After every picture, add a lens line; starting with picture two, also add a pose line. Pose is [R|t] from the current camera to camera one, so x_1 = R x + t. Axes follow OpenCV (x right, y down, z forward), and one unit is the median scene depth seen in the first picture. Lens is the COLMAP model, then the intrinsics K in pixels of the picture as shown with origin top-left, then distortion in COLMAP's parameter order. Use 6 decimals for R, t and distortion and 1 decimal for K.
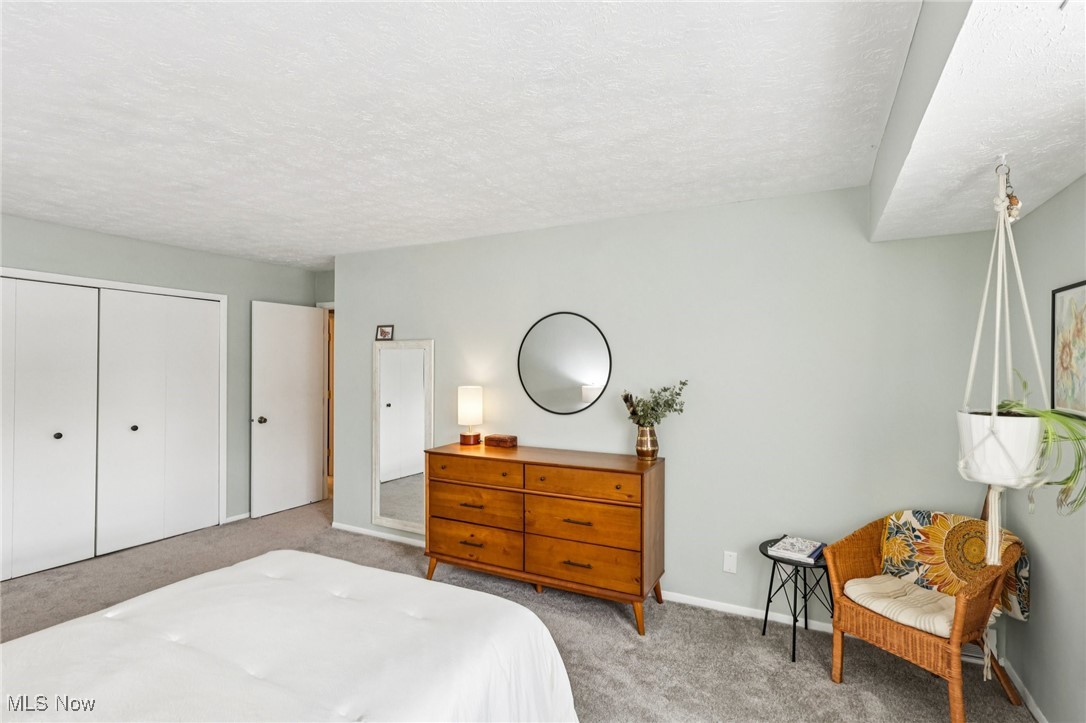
lens RADIAL K [[511.9, 0, 543.0], [0, 511.9, 361.5], [0, 0, 1]] dist [-0.000781, 0.000319]
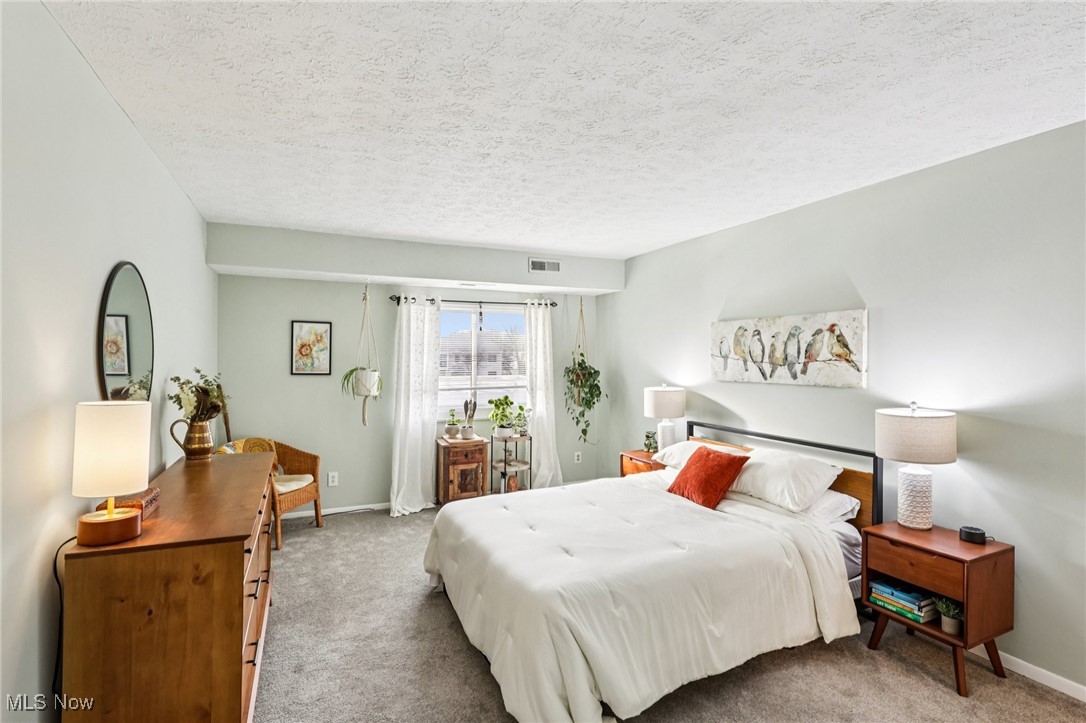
lens RADIAL K [[511.9, 0, 543.0], [0, 511.9, 361.5], [0, 0, 1]] dist [-0.000781, 0.000319]
pose [[-0.783312, -0.011378, 0.621524, -0.691926], [-0.009025, 0.999935, 0.006931, 0.011311], [-0.621563, -0.000181, -0.783364, 1.139531]]
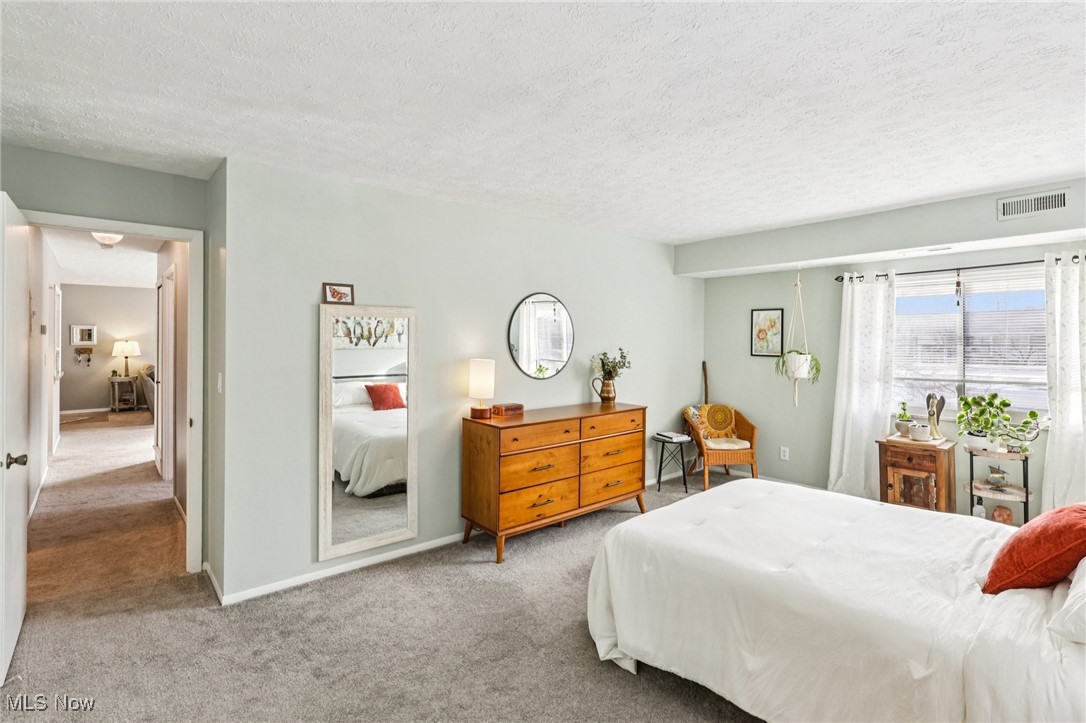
lens RADIAL K [[520.1, 0, 541.0], [0, 520.1, 339.5], [0, 0, 1]] dist [-0.003393, 0.001246]
pose [[0.389670, -0.002653, 0.920951, -1.043180], [-0.002230, 0.999990, 0.003824, 0.006790], [-0.920952, -0.003544, 0.389661, 0.523509]]
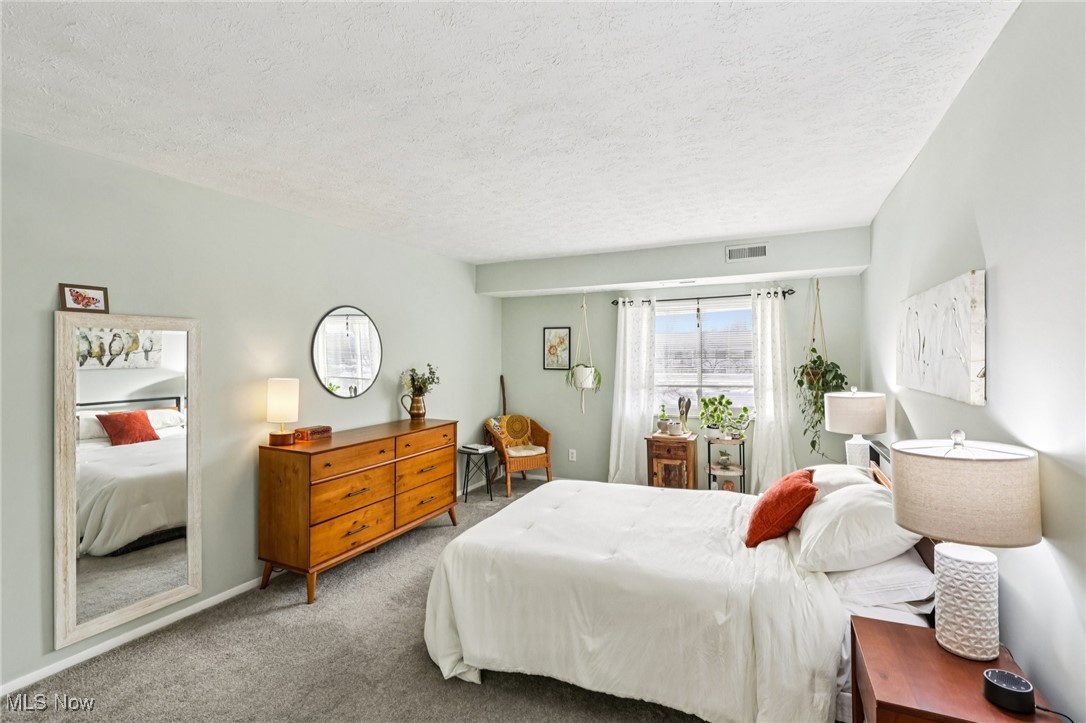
lens RADIAL K [[509.1, 0, 539.9], [0, 509.1, 354.1], [0, 0, 1]] dist [-0.002836, 0.000856]
pose [[-0.025998, -0.001225, 0.999661, -1.048379], [0.002835, 0.999995, 0.001300, 0.007418], [-0.999658, 0.002868, -0.025994, 0.602676]]
